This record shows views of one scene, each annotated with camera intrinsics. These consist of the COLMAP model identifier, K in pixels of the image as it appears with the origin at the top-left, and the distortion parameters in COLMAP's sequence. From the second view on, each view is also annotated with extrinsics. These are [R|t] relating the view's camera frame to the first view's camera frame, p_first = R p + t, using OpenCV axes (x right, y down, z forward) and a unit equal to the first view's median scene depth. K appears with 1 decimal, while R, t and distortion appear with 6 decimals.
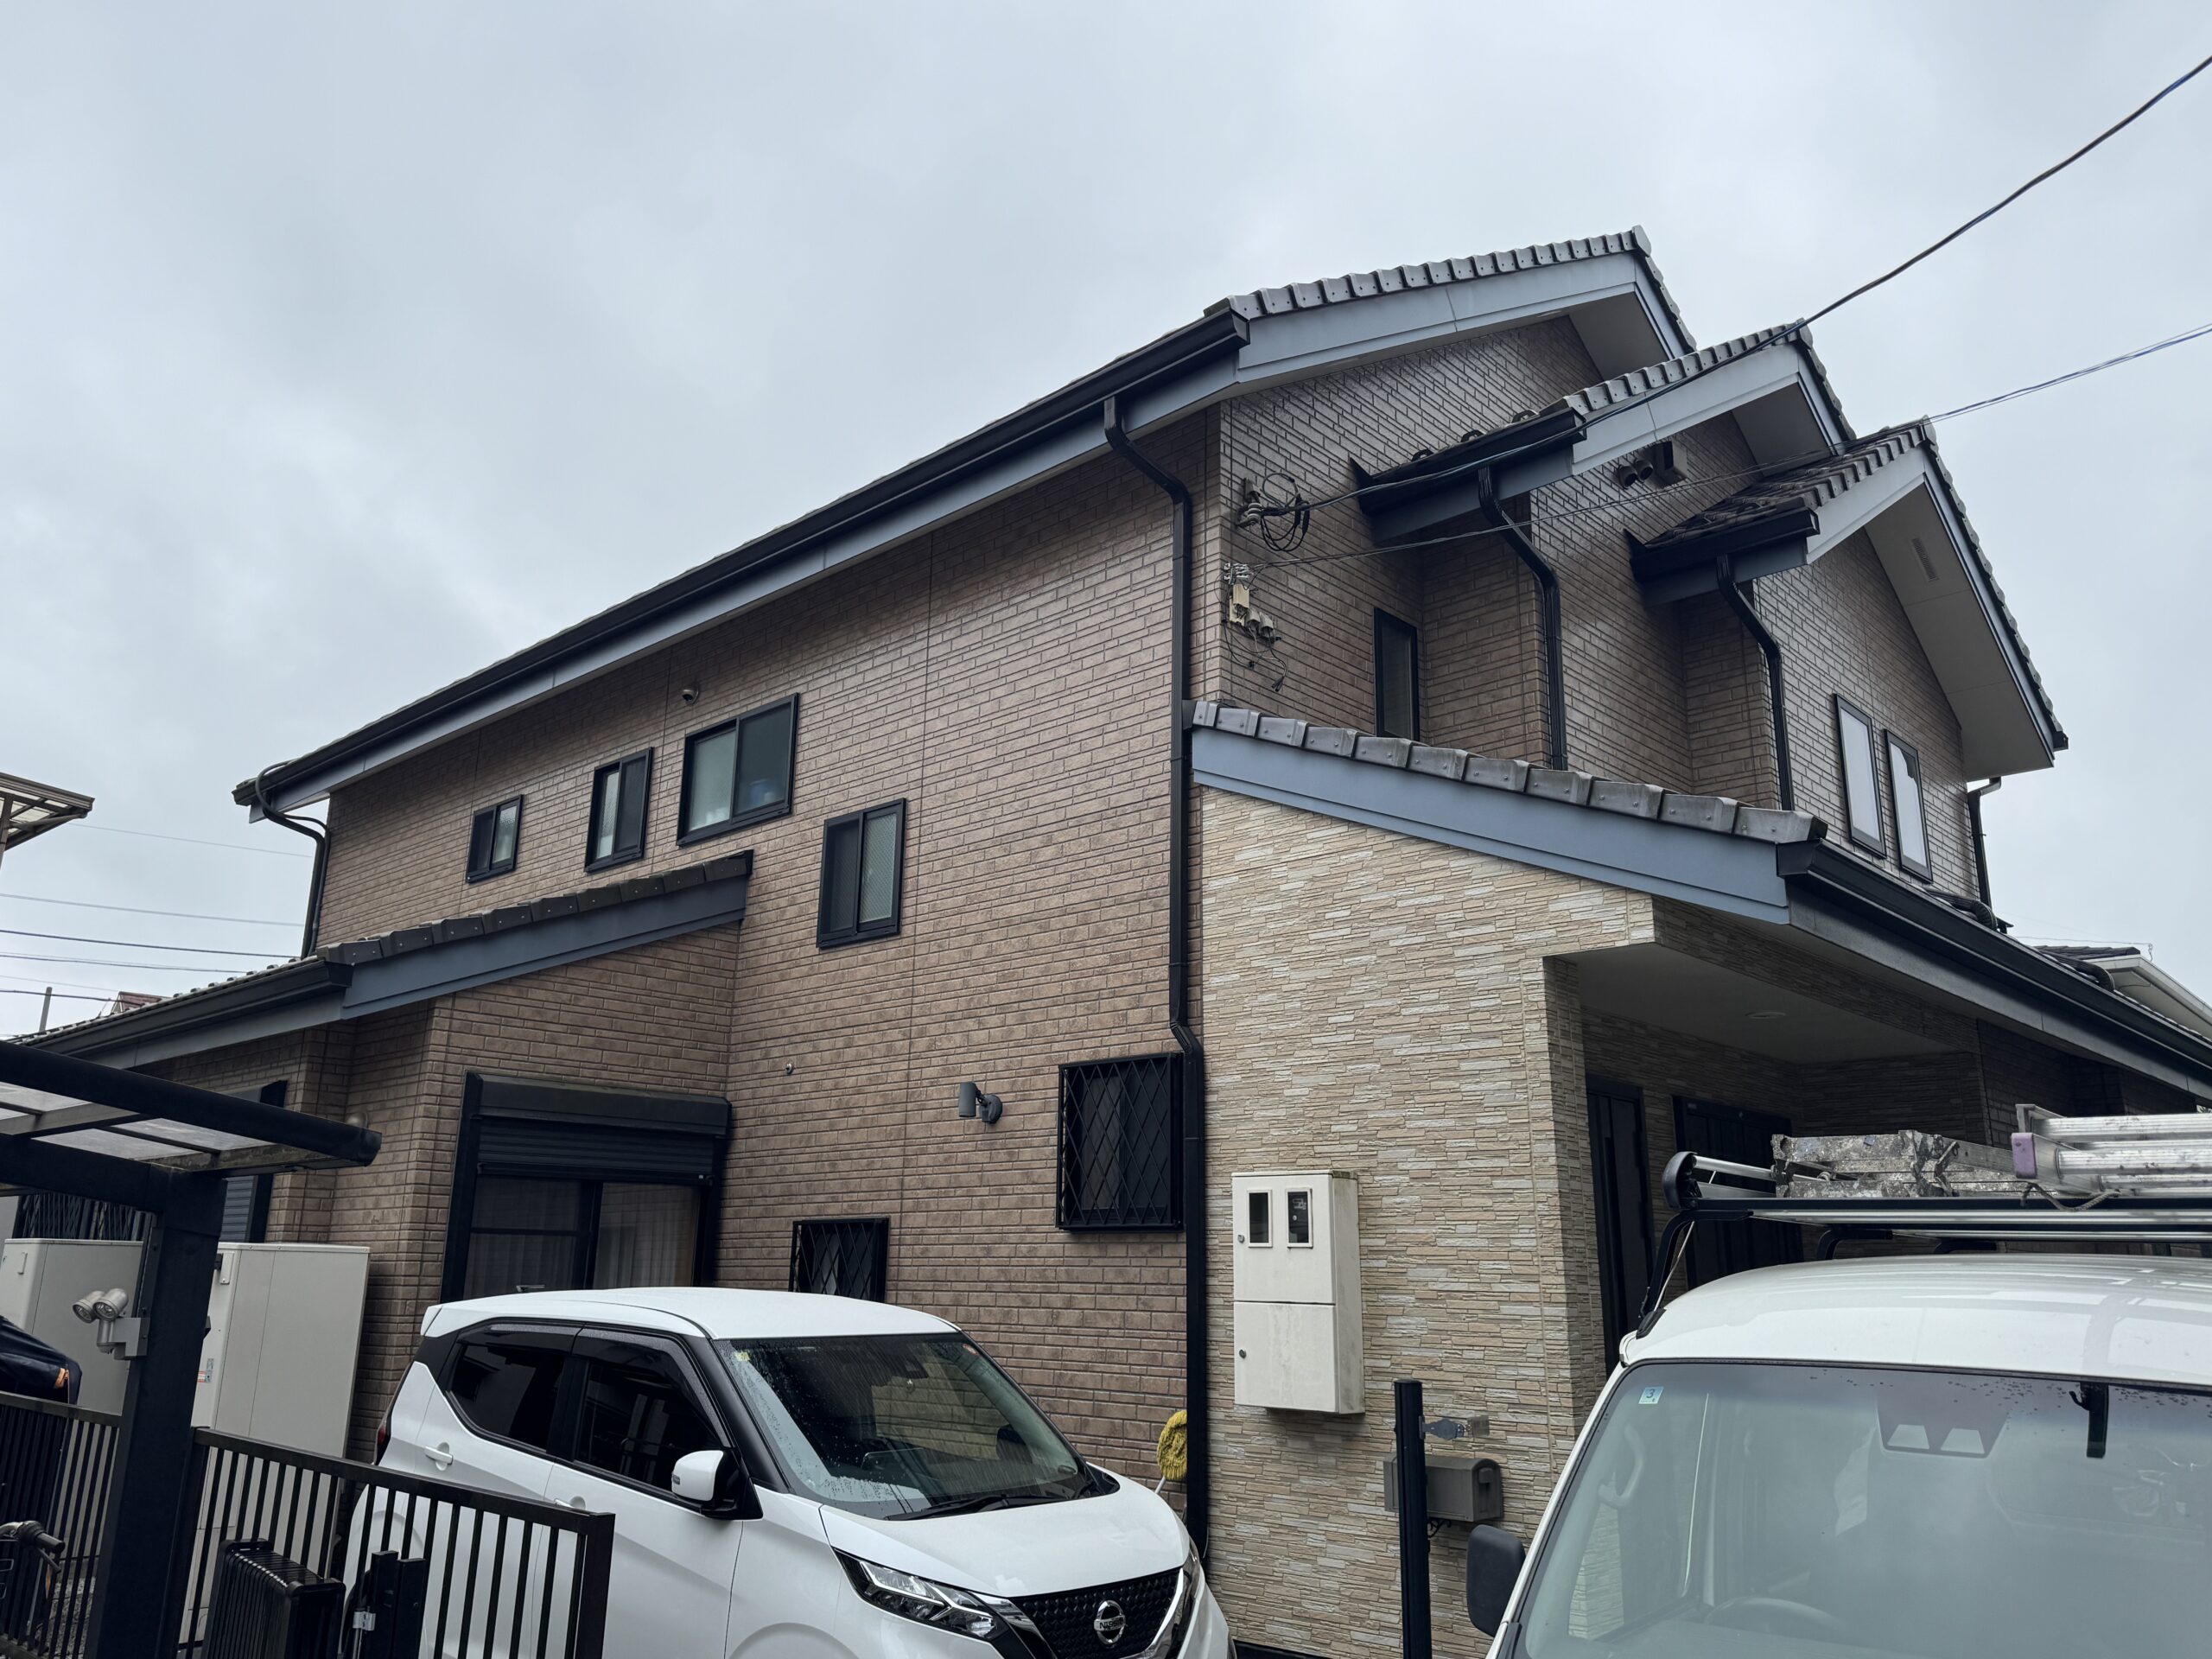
lens RADIAL K [[1628.7, 0, 1106.0], [0, 1628.7, 827.4], [0, 0, 1]] dist [0.041392, -0.022110]
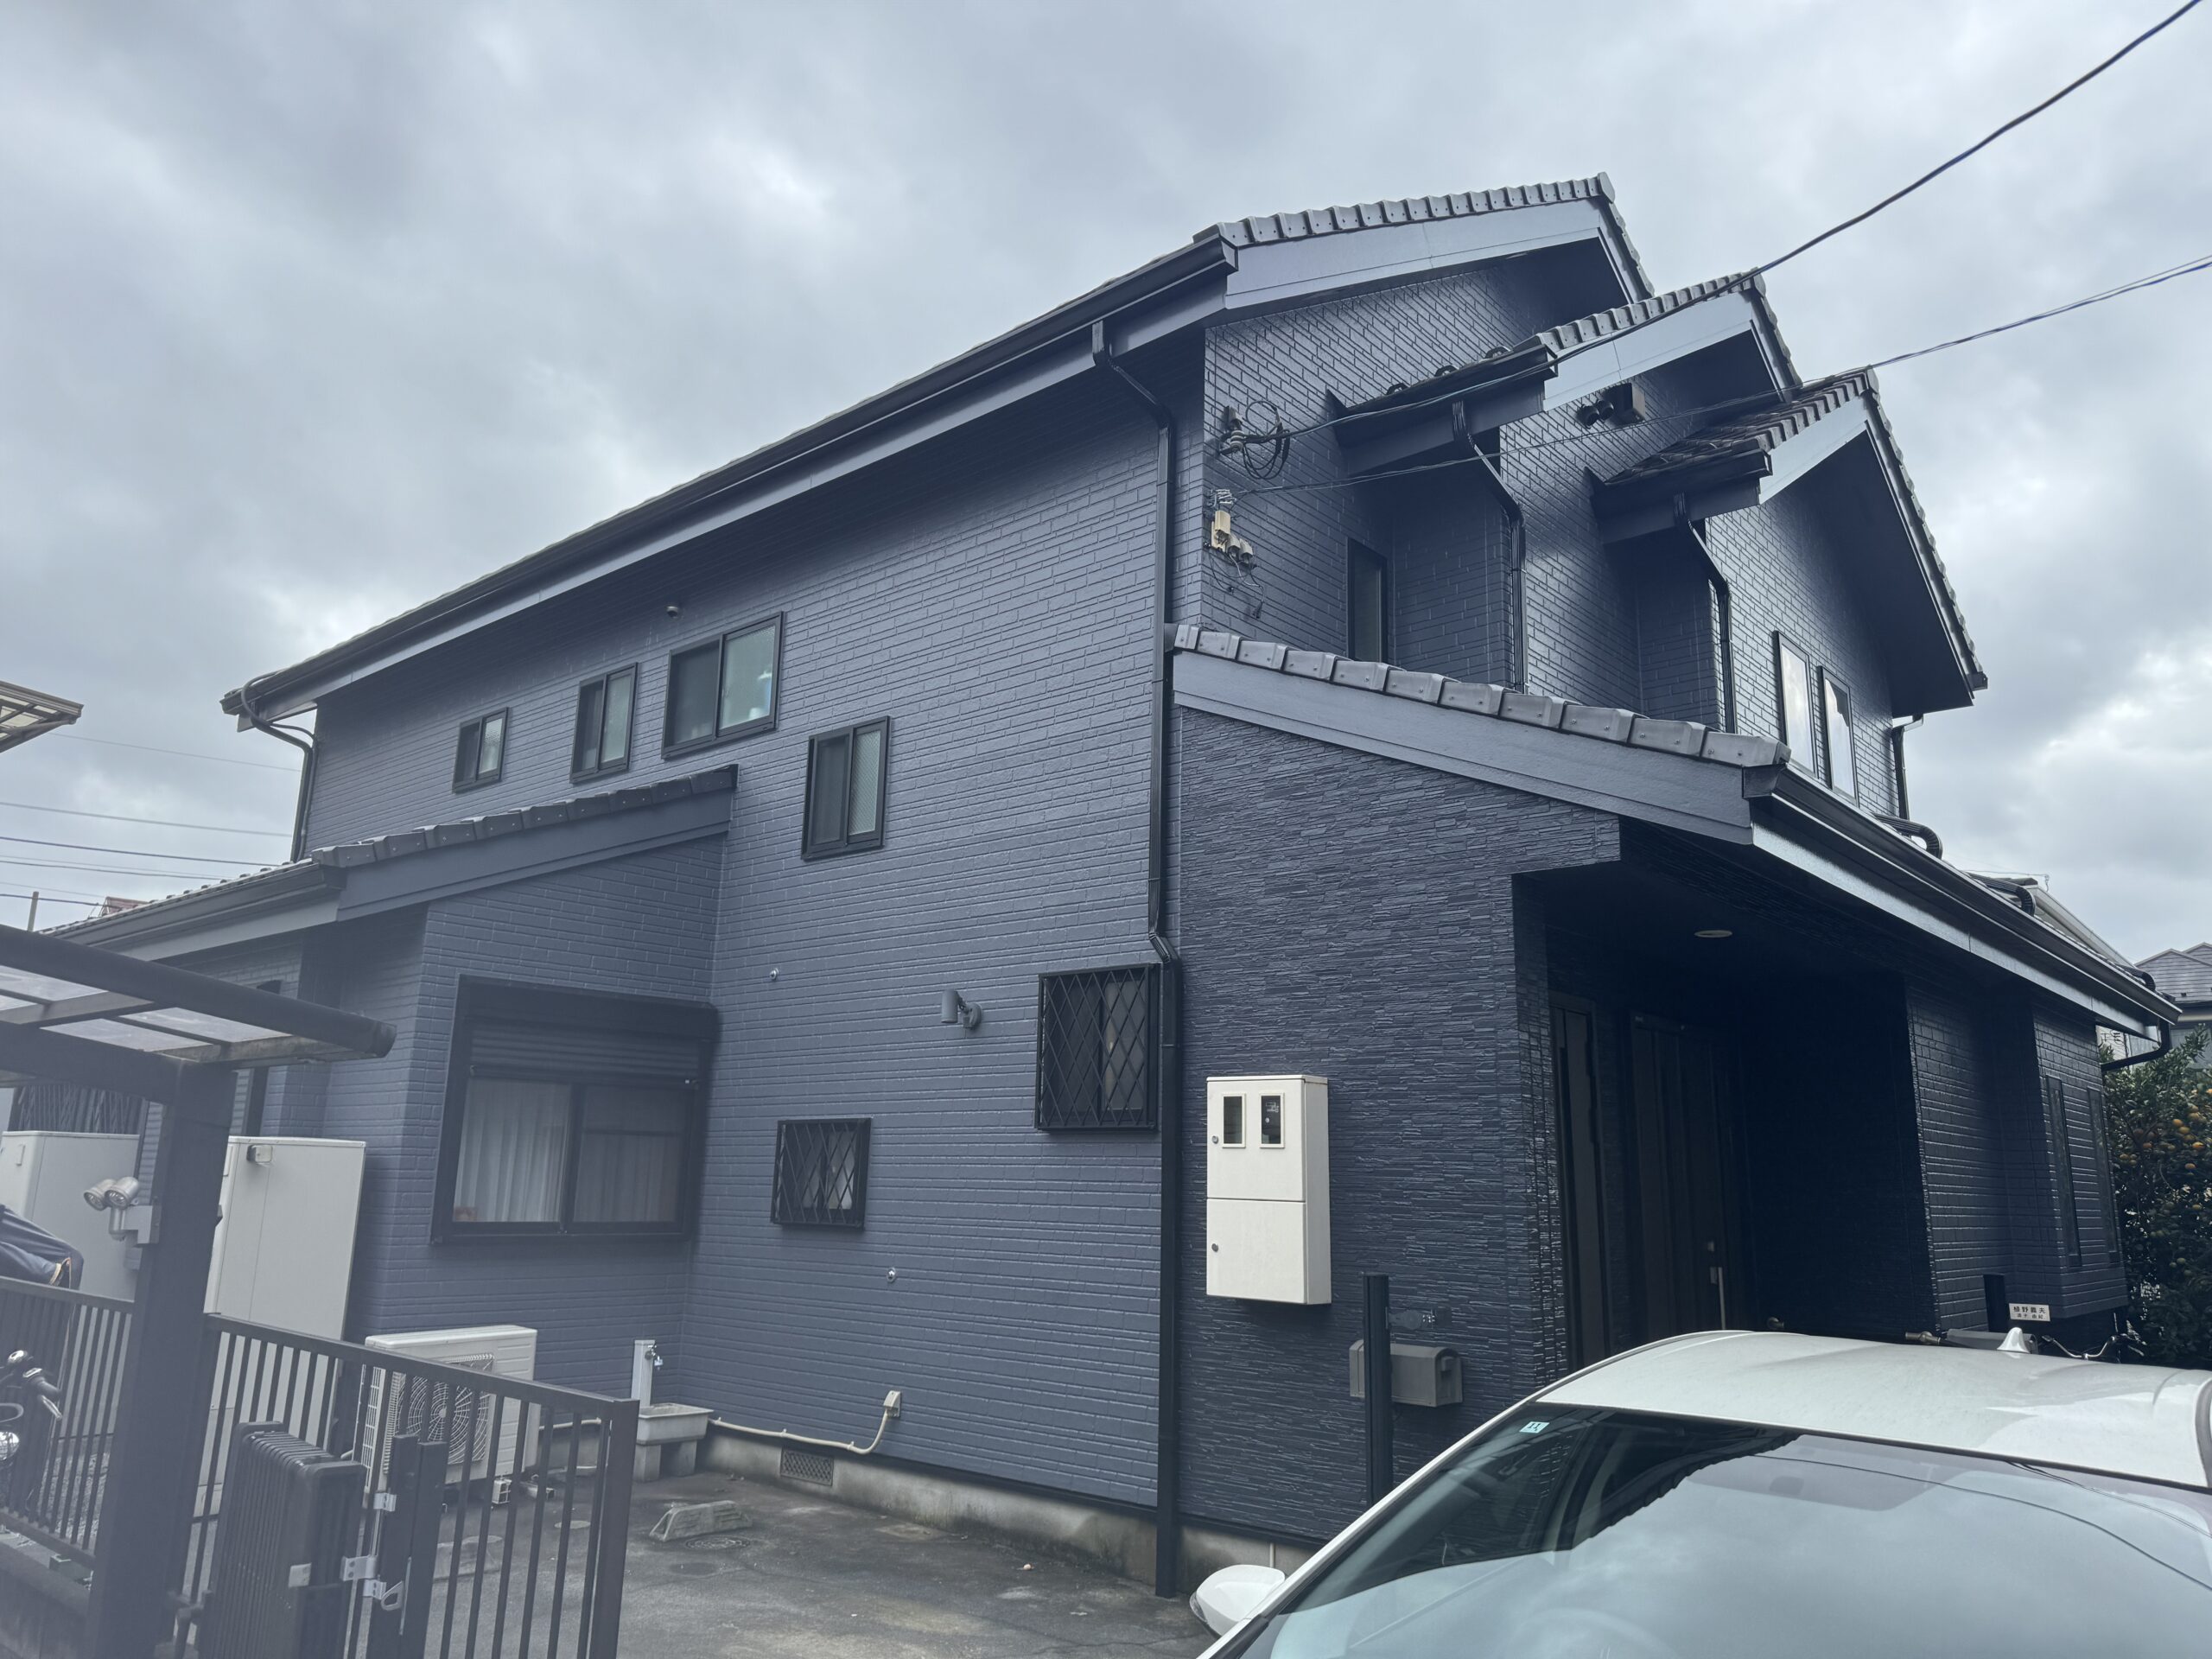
lens RADIAL K [[1542.4, 0, 1108.9], [0, 1542.4, 831.1], [0, 0, 1]] dist [0.049080, -0.045802]
pose [[0.999363, 0.014049, 0.032798, -0.015918], [-0.015637, 0.998693, 0.048661, 0.005573], [-0.032071, -0.049143, 0.998277, 0.017927]]
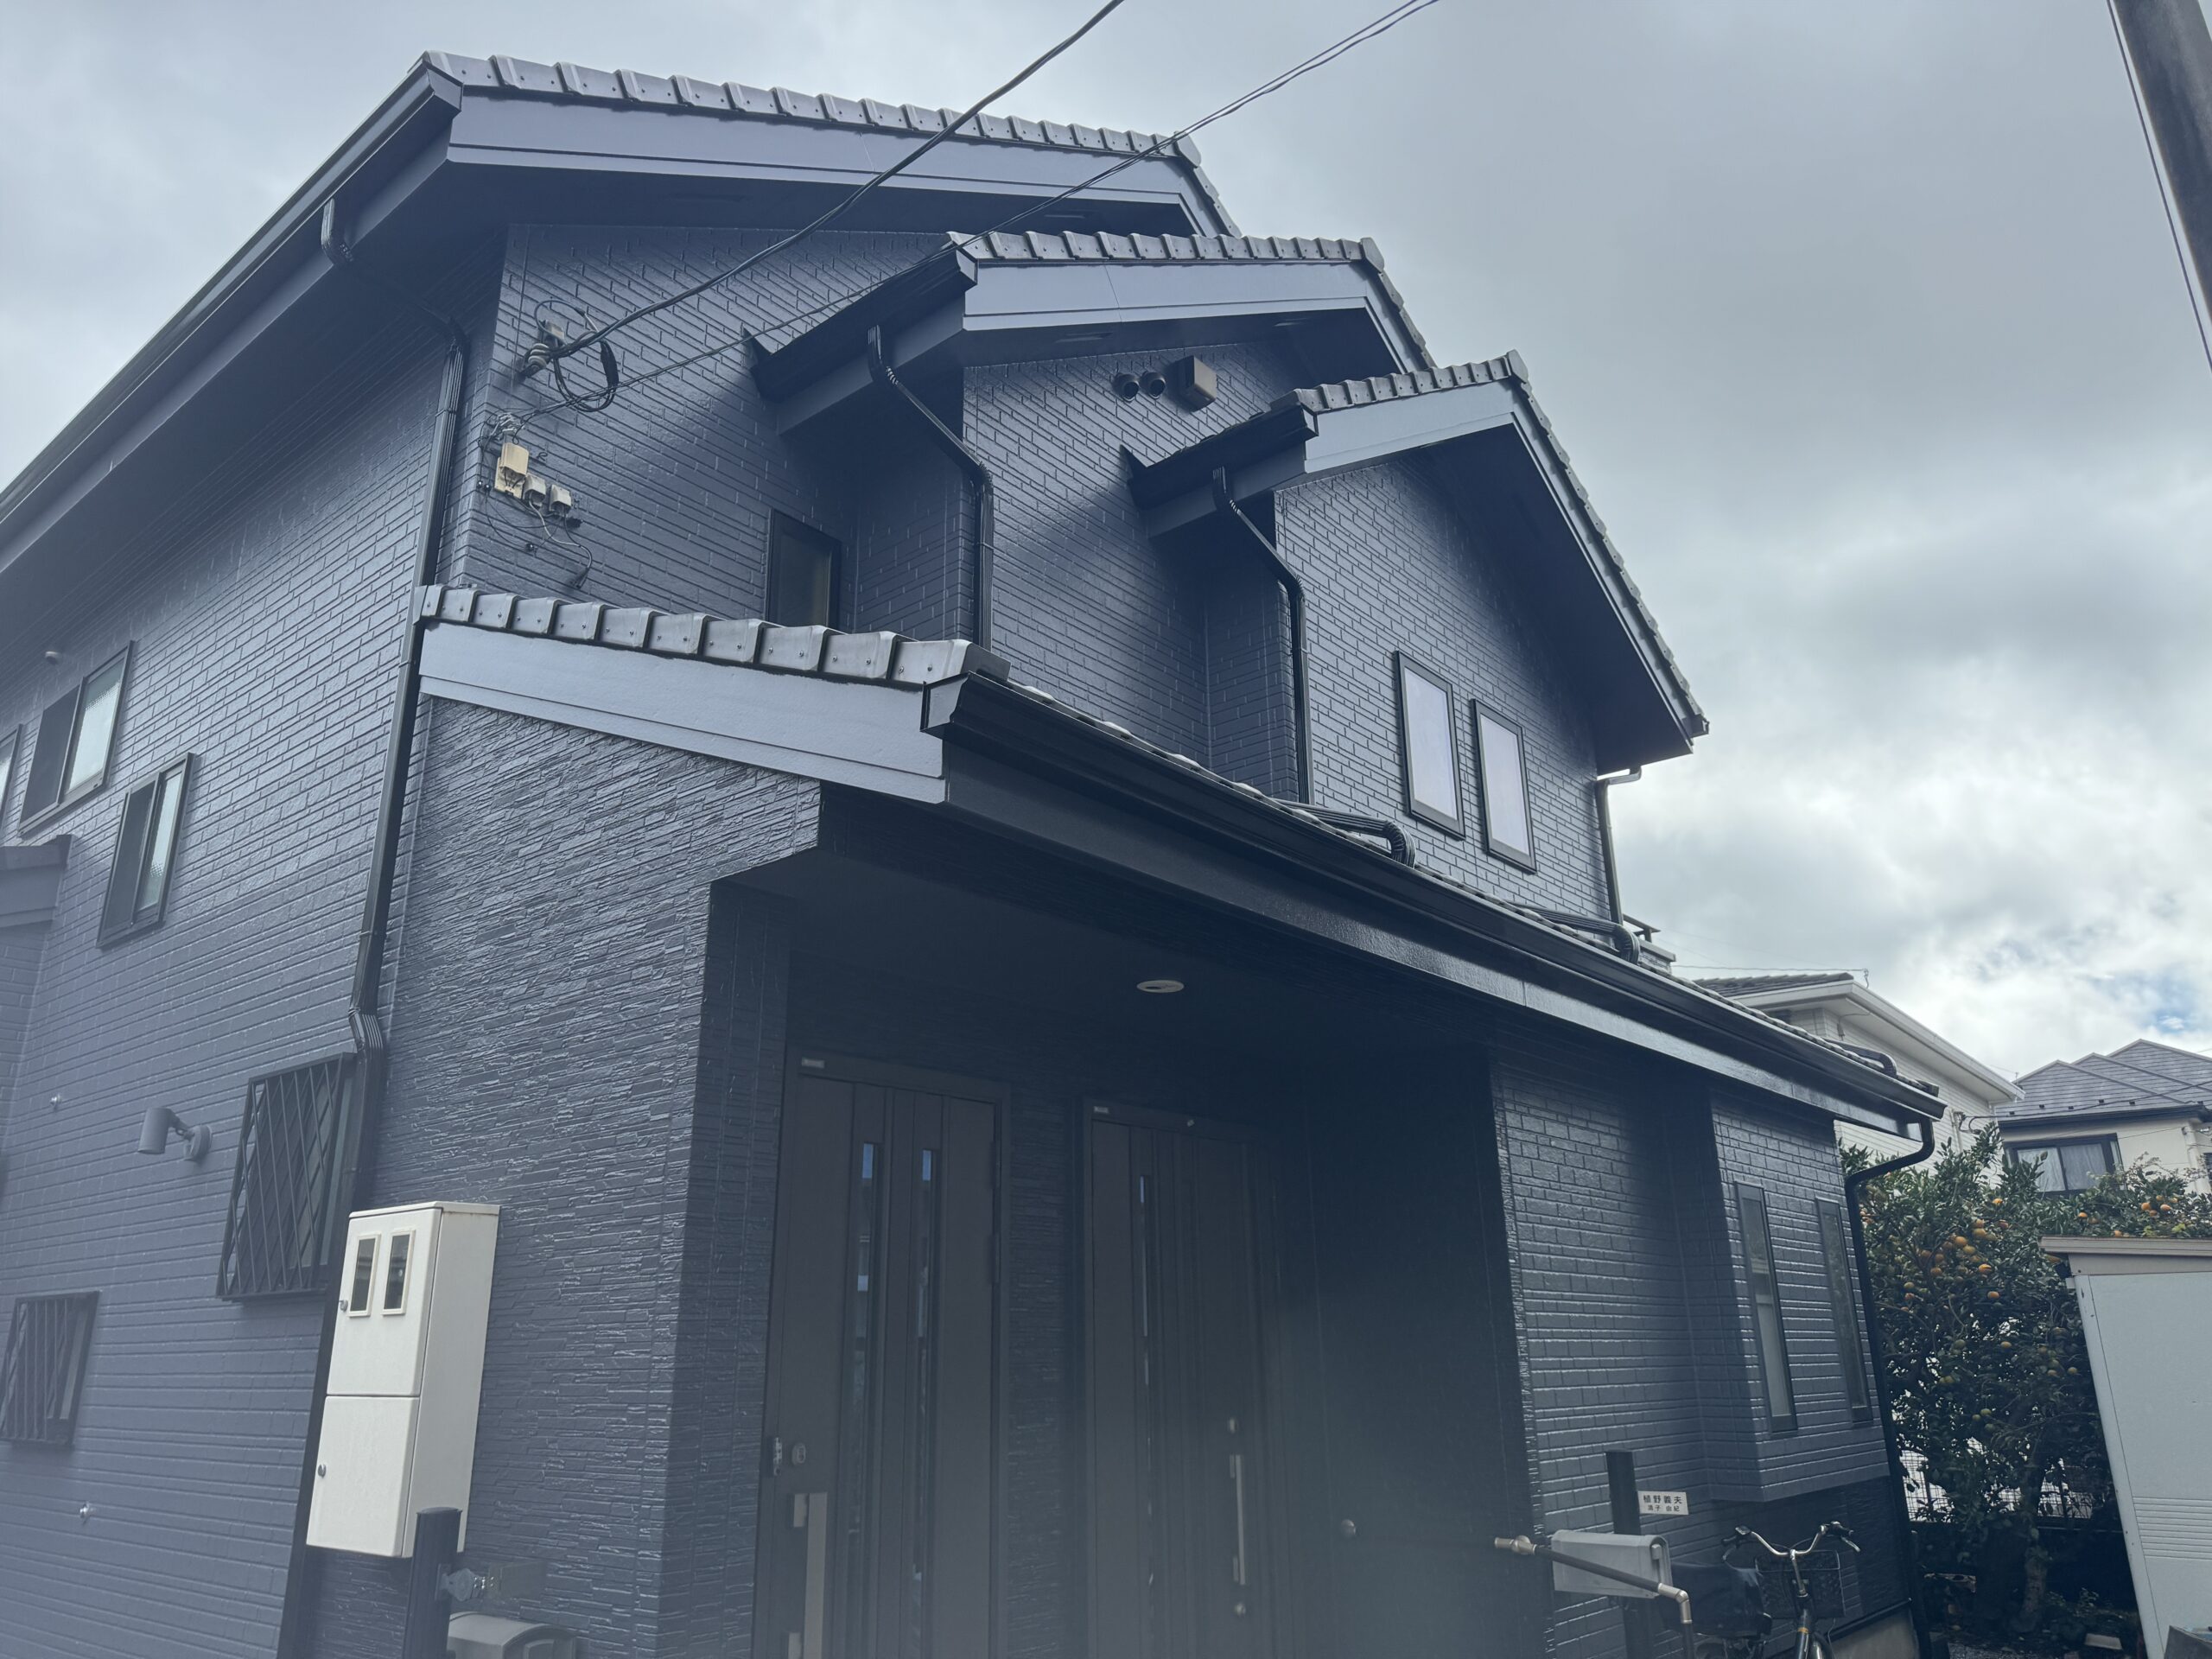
lens RADIAL K [[1542.4, 0, 1107.7], [0, 1542.4, 839.2], [0, 0, 1]] dist [0.049080, -0.045802]
pose [[0.998167, -0.008293, 0.059953, 0.281175], [0.011132, 0.998825, -0.047175, 0.066535], [-0.059491, 0.047756, 0.997086, 0.231039]]
